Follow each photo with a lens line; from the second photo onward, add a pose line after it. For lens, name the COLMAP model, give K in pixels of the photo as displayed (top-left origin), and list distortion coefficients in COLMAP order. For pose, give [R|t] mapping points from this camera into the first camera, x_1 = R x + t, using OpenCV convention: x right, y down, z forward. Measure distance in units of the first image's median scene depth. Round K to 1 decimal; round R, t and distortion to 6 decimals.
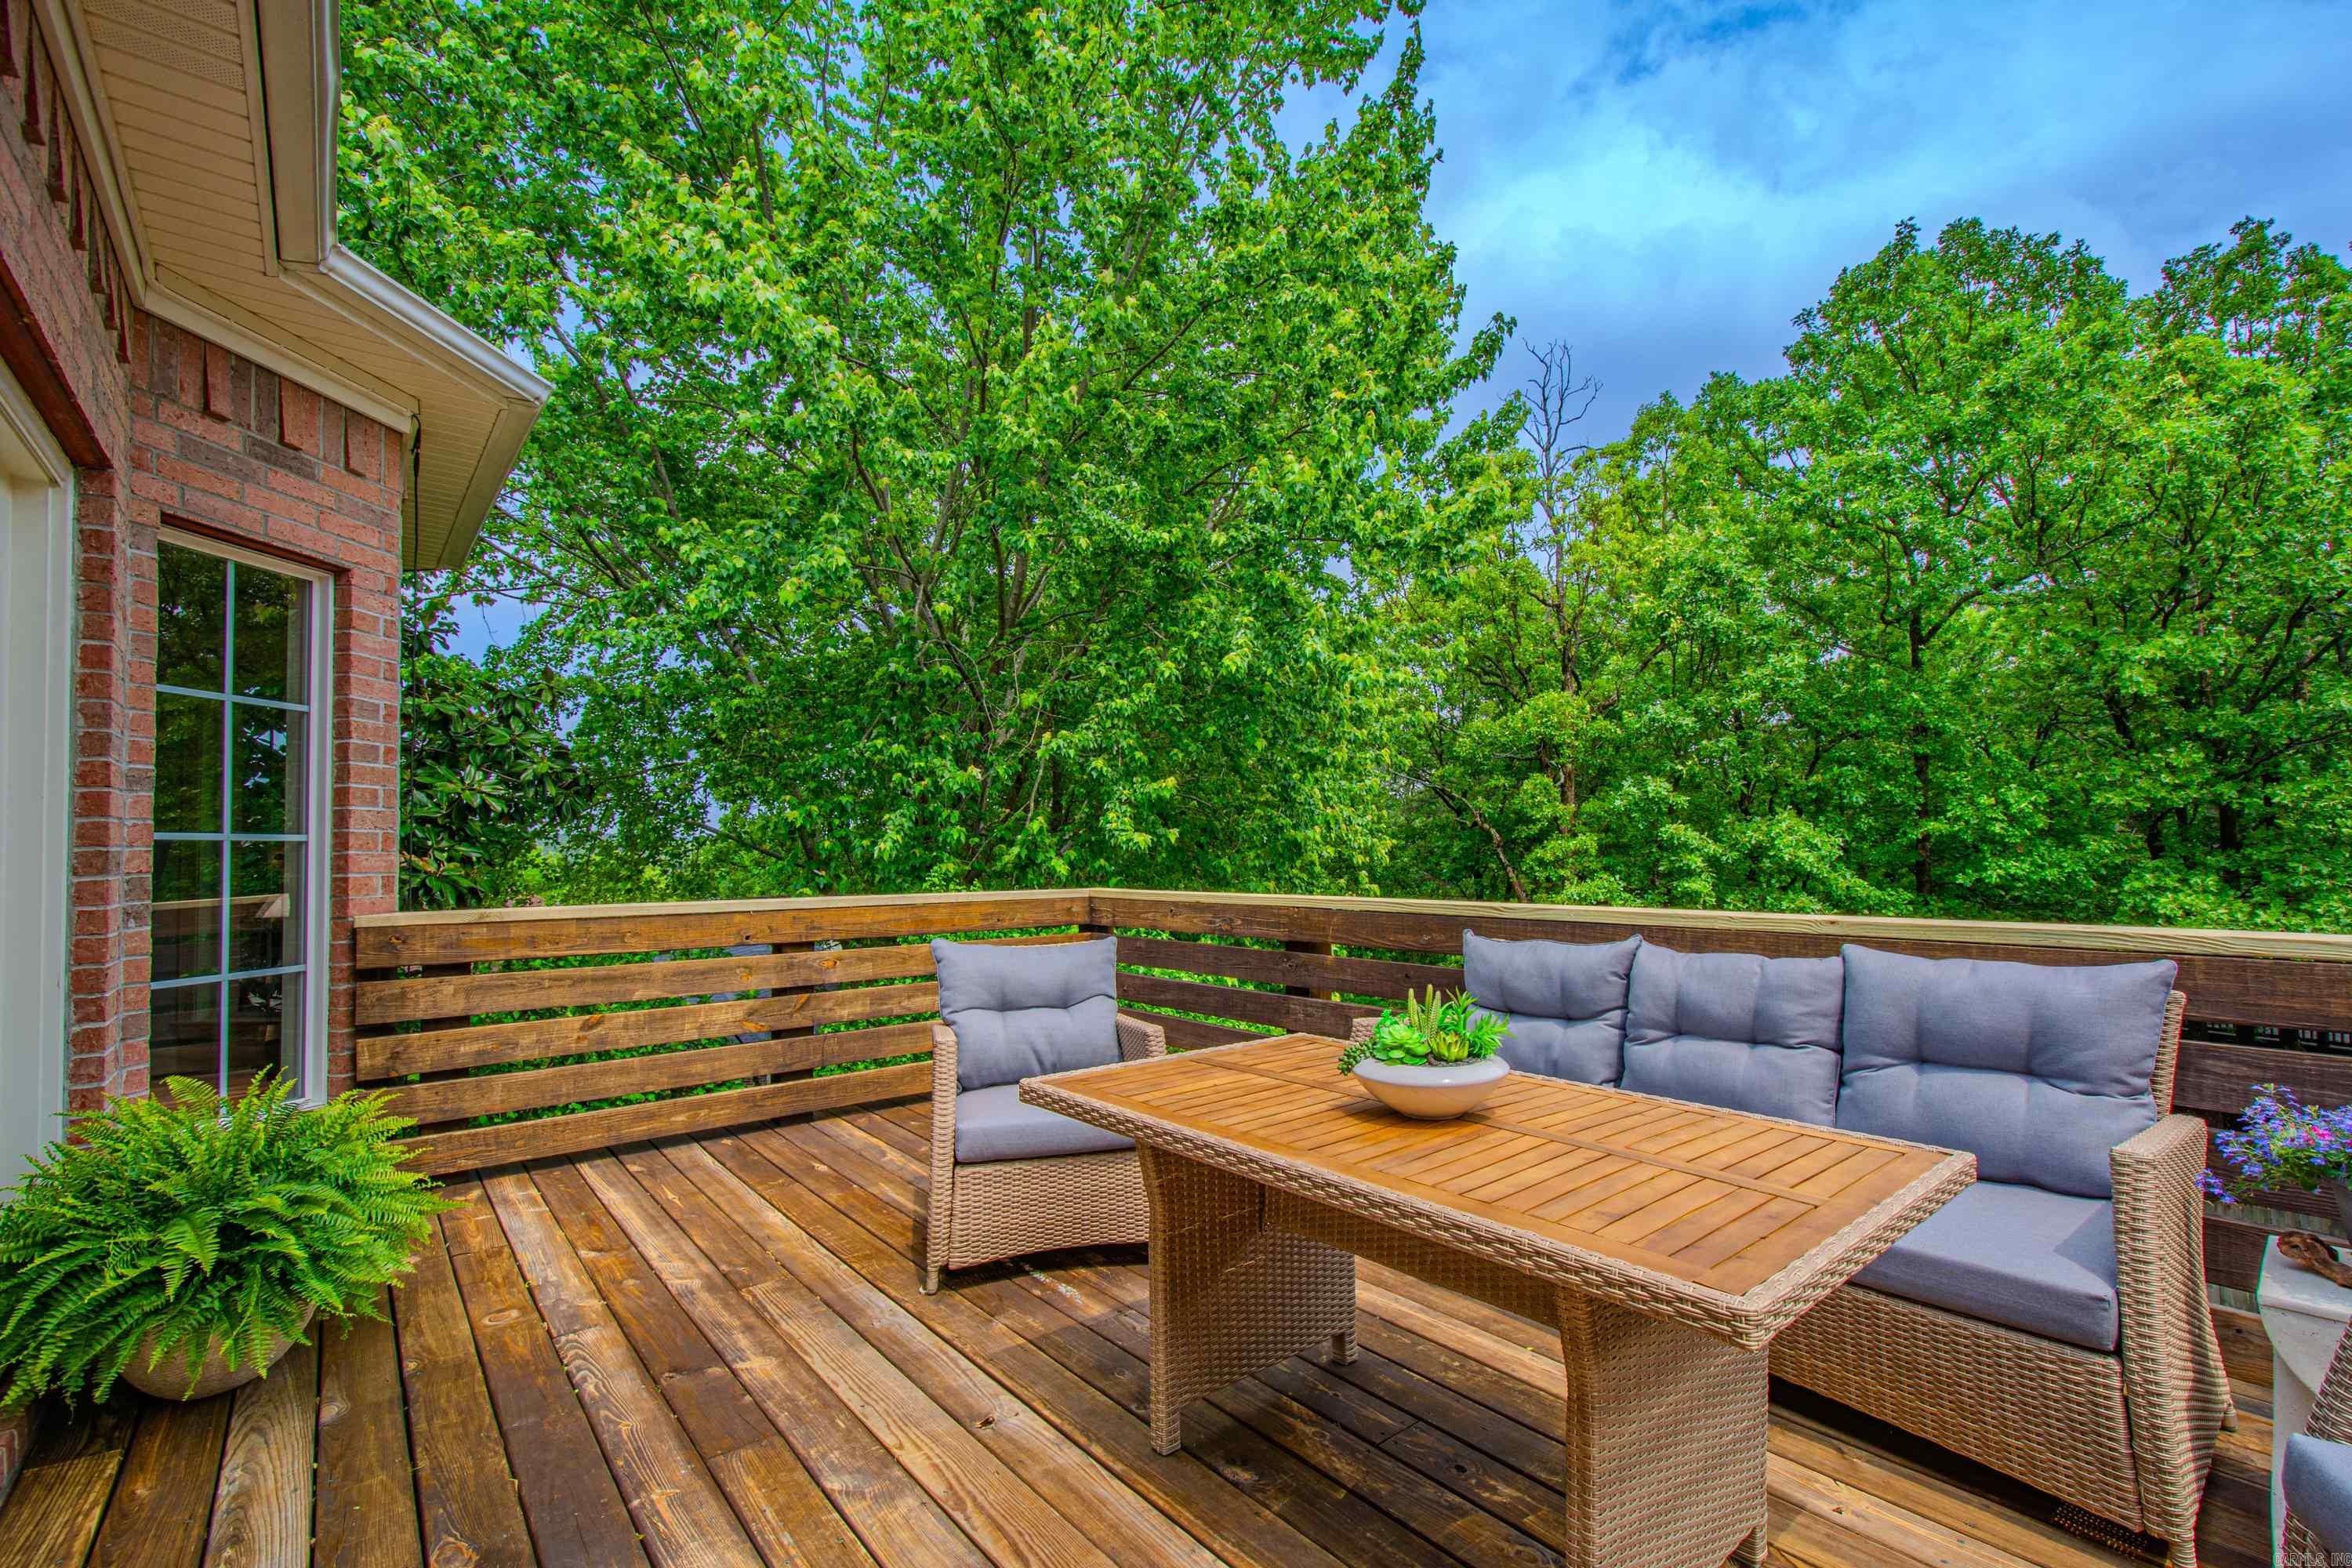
lens RADIAL K [[1033.9, 0, 1178.0], [0, 1033.9, 800.6], [0, 0, 1]] dist [0.000166, 0.000854]
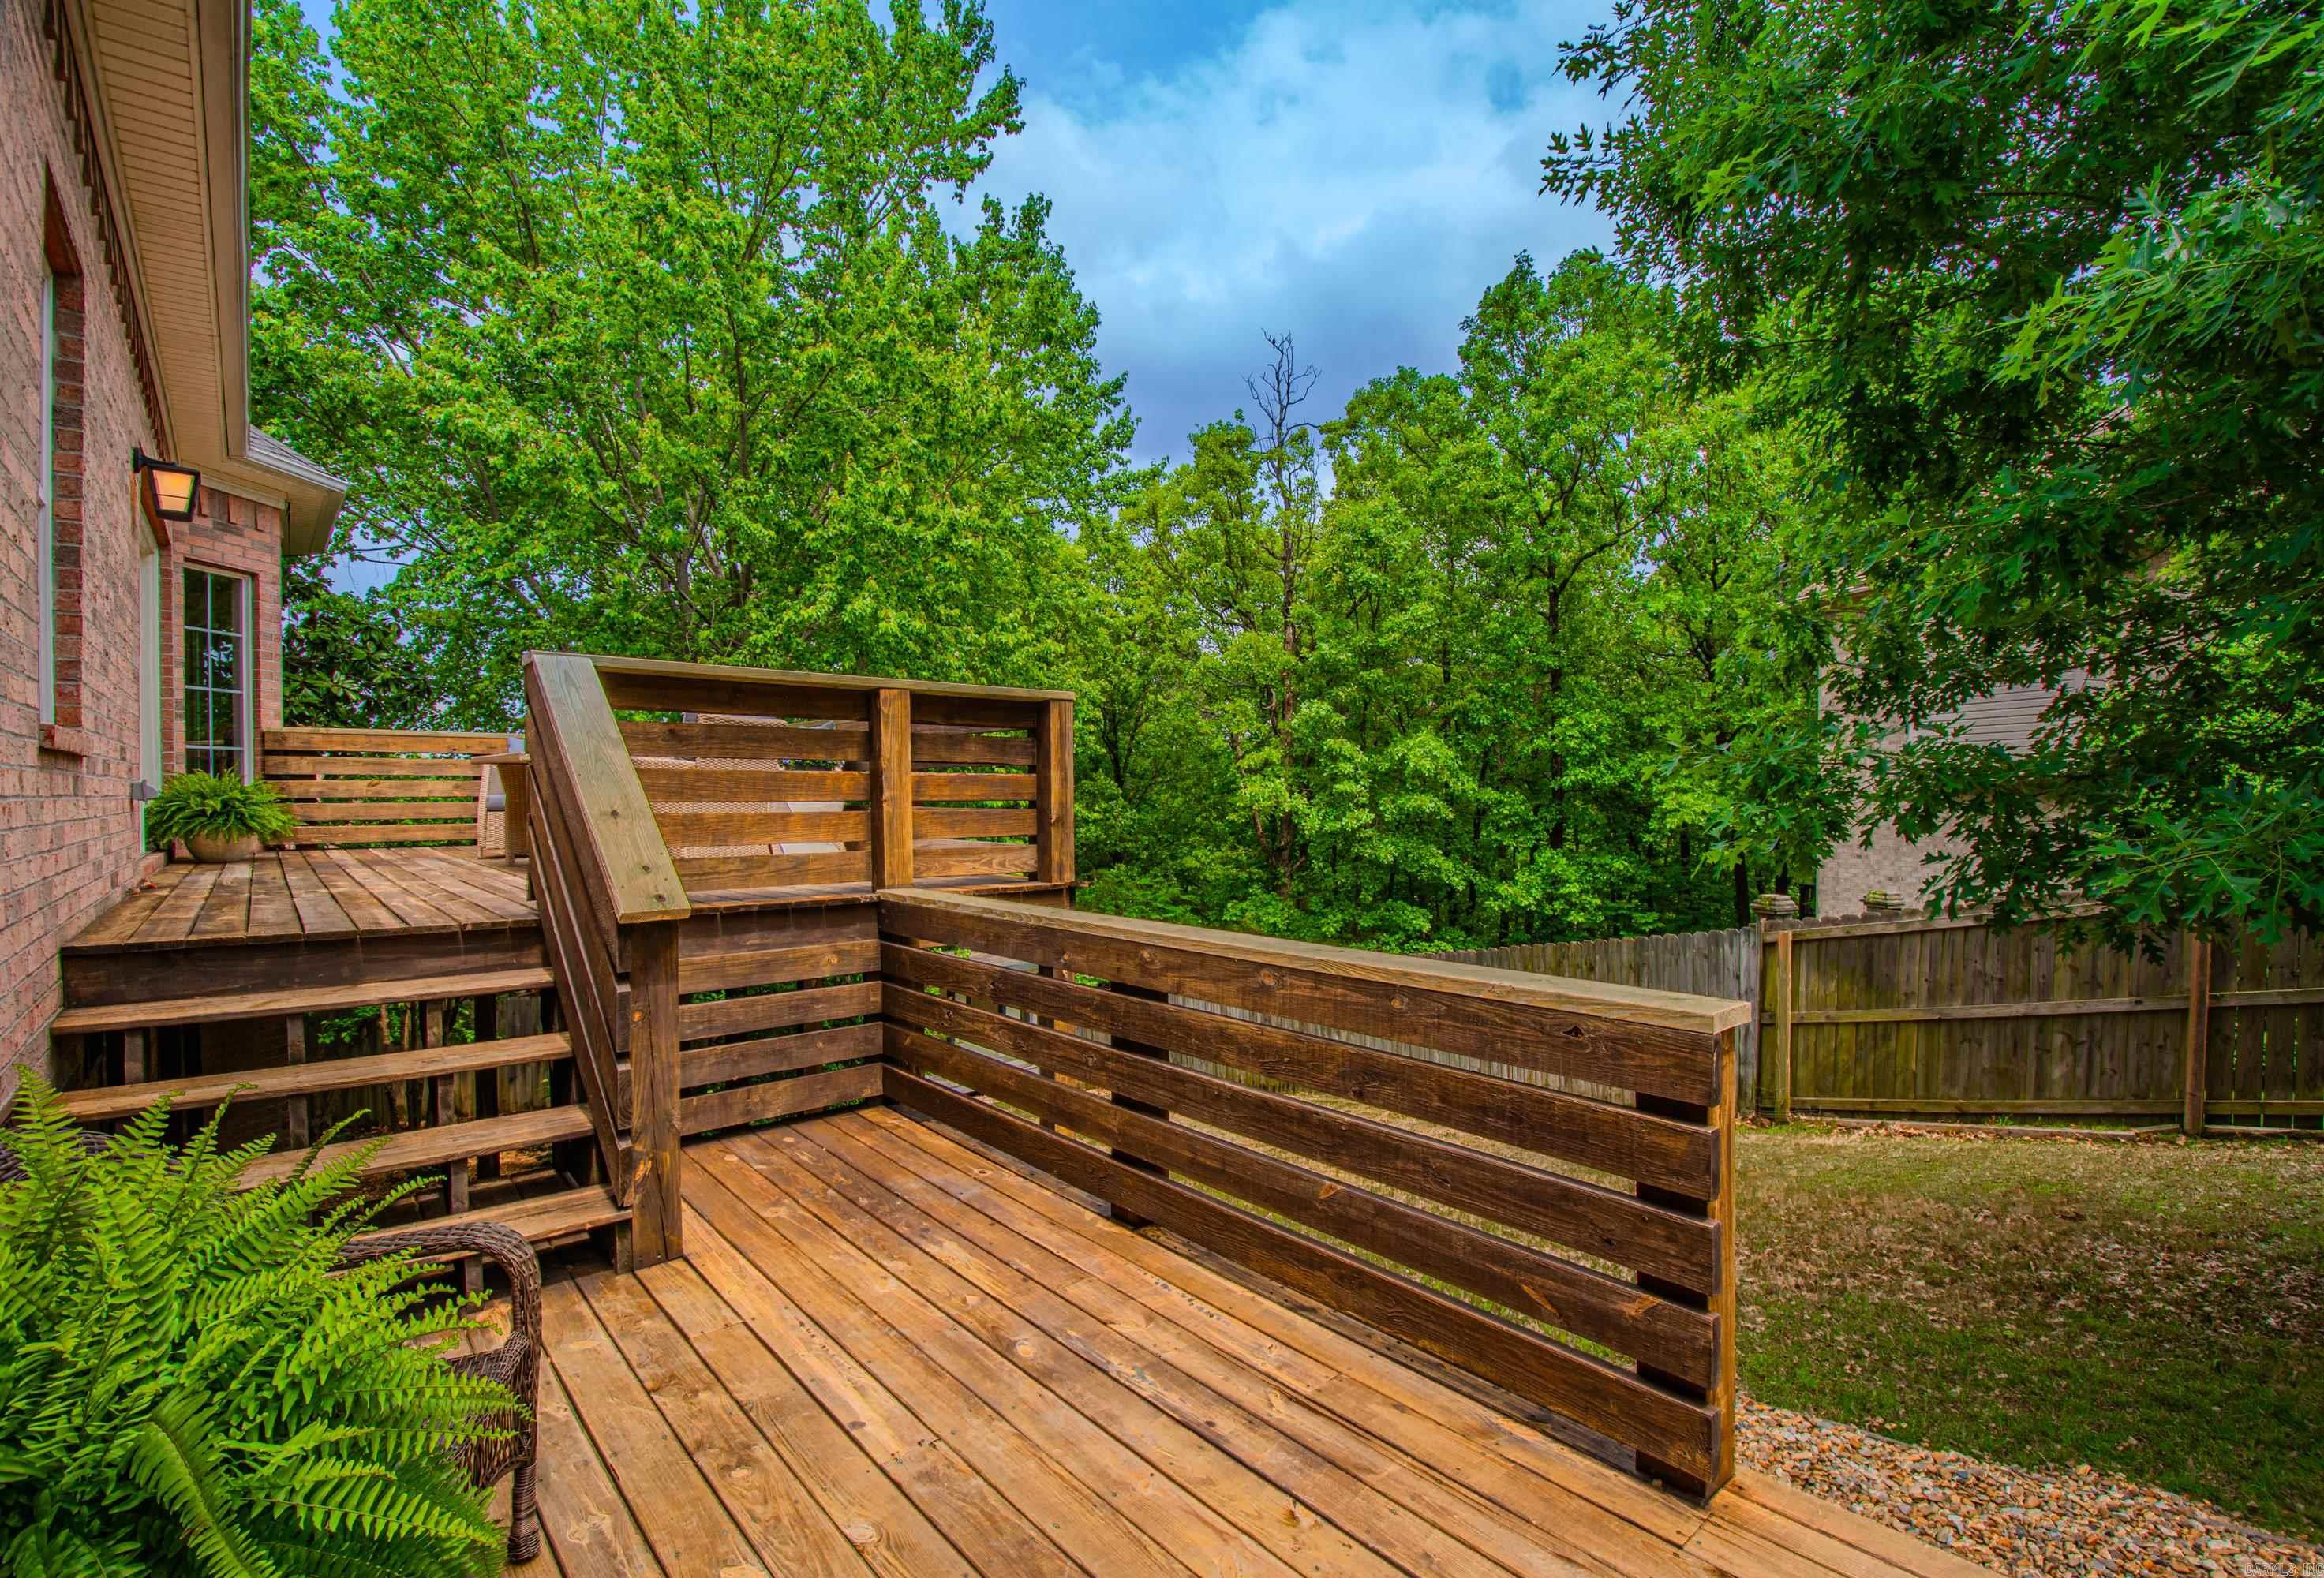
lens RADIAL K [[1082.8, 0, 1165.1], [0, 1082.8, 789.5], [0, 0, 1]] dist [-0.020380, -0.001657]
pose [[0.999706, 0.009148, 0.022472, 0.501929], [-0.010158, 0.998922, 0.045291, 0.054292], [-0.022033, -0.045506, 0.998721, -0.615320]]
